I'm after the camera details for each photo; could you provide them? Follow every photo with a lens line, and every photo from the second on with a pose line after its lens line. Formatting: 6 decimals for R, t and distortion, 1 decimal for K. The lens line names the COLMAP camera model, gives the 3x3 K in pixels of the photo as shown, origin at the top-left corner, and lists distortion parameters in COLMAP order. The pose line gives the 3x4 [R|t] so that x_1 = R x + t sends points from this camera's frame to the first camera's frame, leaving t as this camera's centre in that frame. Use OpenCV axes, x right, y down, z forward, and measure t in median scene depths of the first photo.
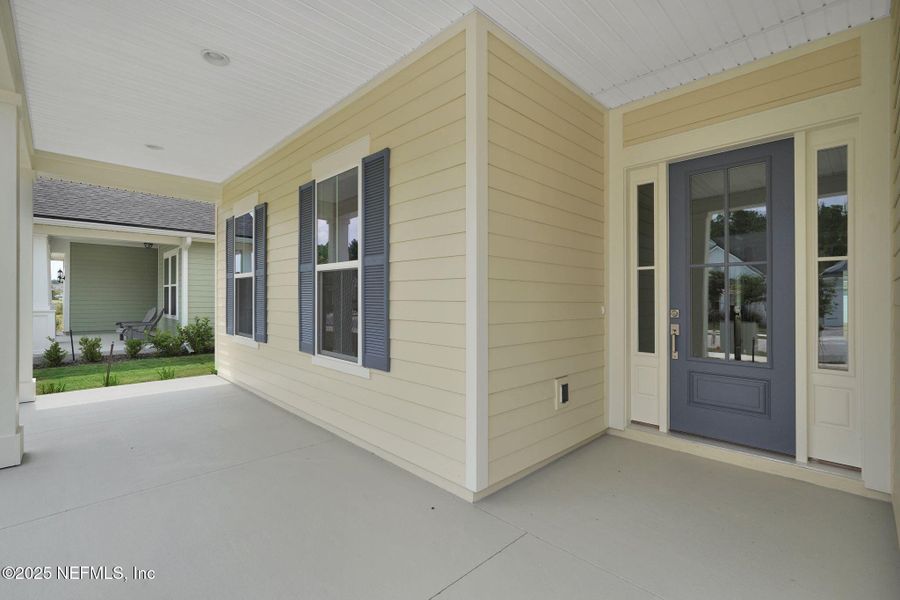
lens RADIAL K [[406.0, 0, 453.8], [0, 406.0, 294.8], [0, 0, 1]] dist [-0.009285, 0.004287]
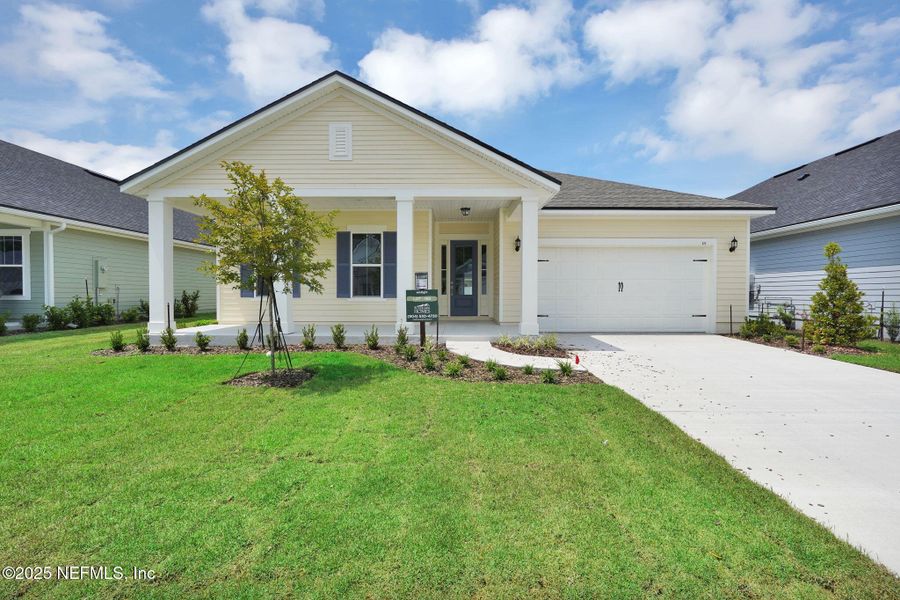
lens RADIAL K [[406.0, 0, 451.2], [0, 406.0, 298.1], [0, 0, 1]] dist [-0.009285, 0.004287]
pose [[0.707487, -0.014195, 0.706584, -2.054069], [0.000817, 0.999814, 0.019268, 0.116507], [-0.706726, -0.013055, 0.707367, -1.583285]]
